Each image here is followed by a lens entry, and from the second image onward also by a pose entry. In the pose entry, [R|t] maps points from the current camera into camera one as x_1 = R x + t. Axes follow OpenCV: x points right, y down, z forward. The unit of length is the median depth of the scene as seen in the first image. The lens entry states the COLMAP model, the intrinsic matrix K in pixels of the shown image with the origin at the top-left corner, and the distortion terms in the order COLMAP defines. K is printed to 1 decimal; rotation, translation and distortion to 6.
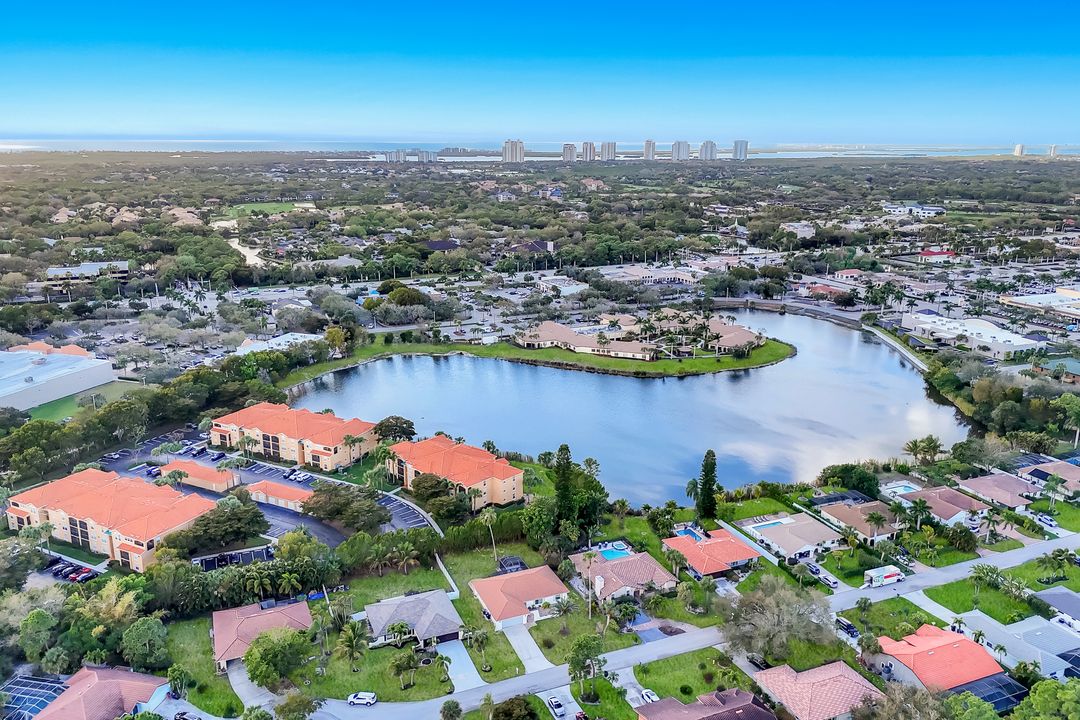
lens RADIAL K [[810.6, 0, 549.7], [0, 810.6, 361.5], [0, 0, 1]] dist [0.081999, -0.093470]
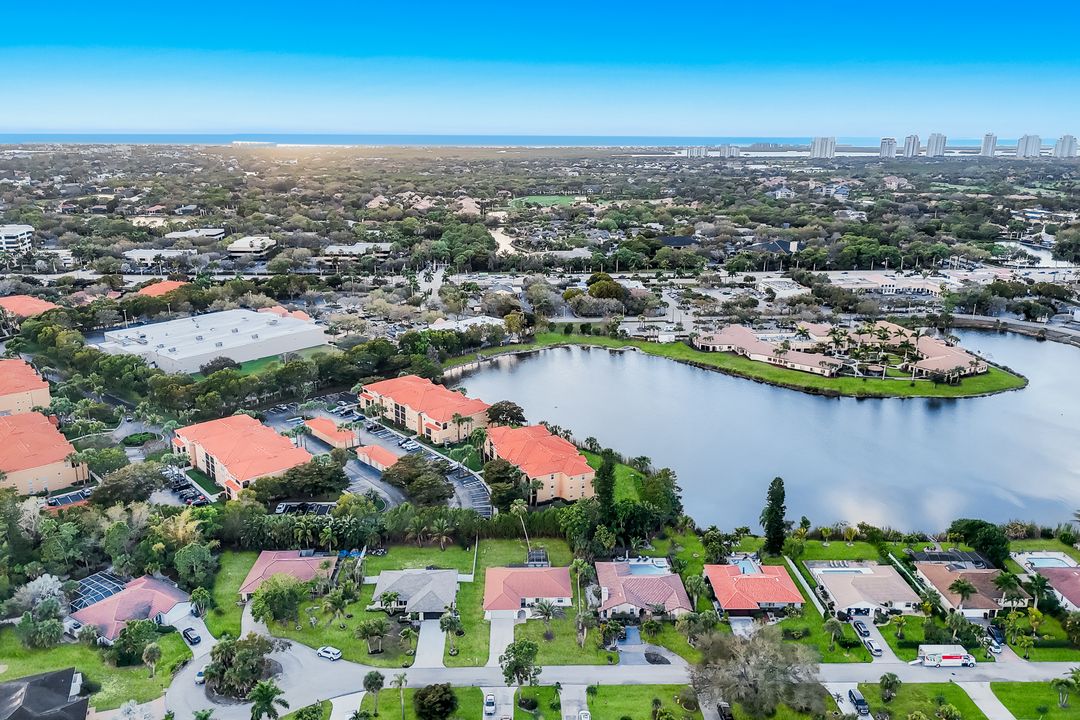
lens RADIAL K [[810.6, 0, 549.7], [0, 810.6, 361.5], [0, 0, 1]] dist [0.081999, -0.093470]
pose [[0.931414, 0.098482, -0.350386, 0.164958], [-0.096806, 0.995053, 0.022342, -0.008572], [0.350852, 0.013110, 0.936339, 0.040416]]
